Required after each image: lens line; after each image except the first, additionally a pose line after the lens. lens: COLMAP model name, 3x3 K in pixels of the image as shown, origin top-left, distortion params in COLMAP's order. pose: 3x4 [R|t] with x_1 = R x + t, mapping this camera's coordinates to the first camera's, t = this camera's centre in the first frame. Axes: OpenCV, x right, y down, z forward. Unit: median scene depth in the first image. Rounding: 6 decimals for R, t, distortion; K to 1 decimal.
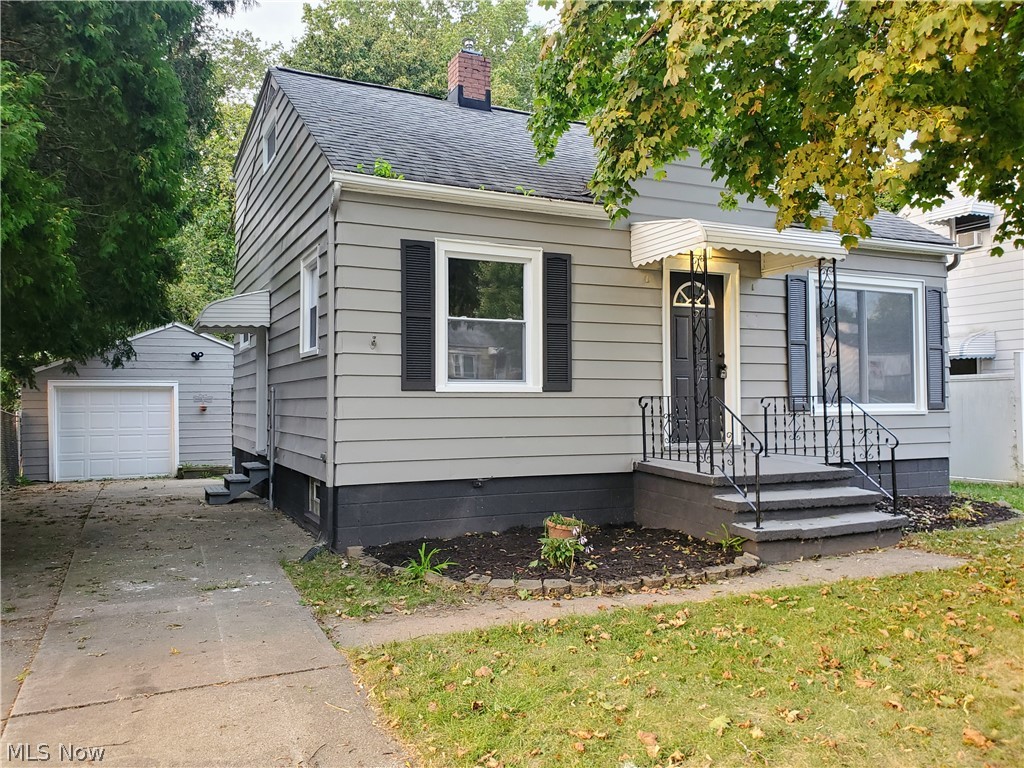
lens RADIAL K [[780.0, 0, 508.8], [0, 780.0, 381.5], [0, 0, 1]] dist [0.006326, -0.007401]
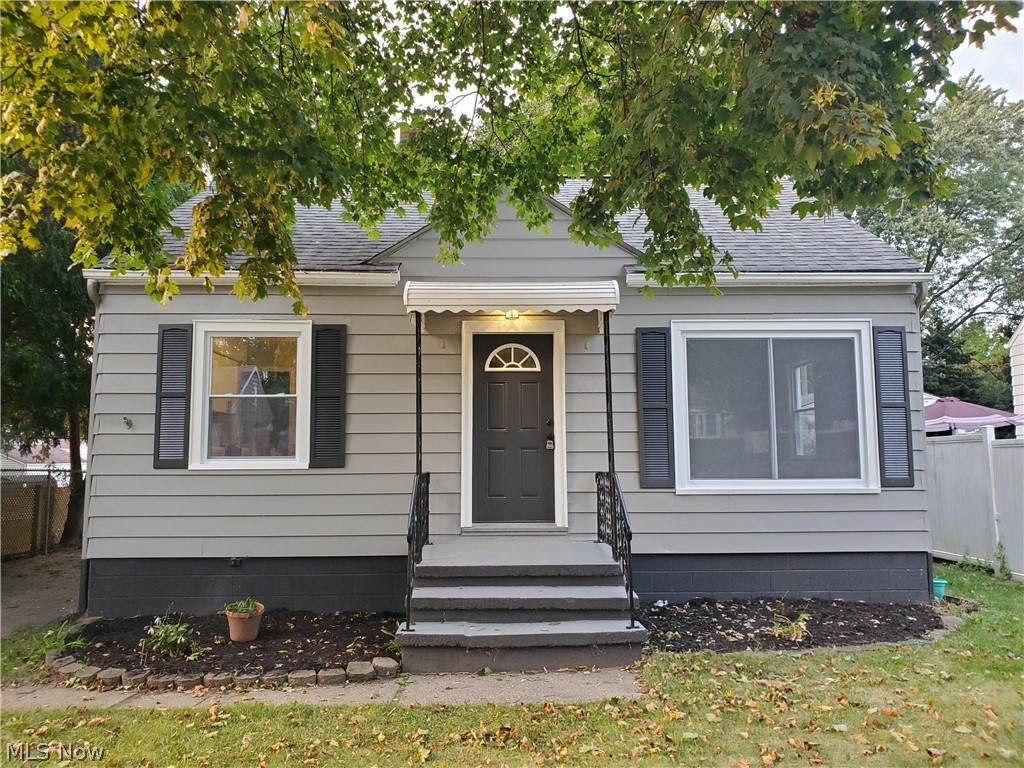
lens RADIAL K [[780.0, 0, 511.8], [0, 780.0, 383.0], [0, 0, 1]] dist [0.006326, -0.007401]
pose [[0.921176, -0.044730, -0.386568, 0.653038], [0.012770, 0.996312, -0.084854, -0.006916], [0.388938, 0.073229, 0.918349, 0.202042]]
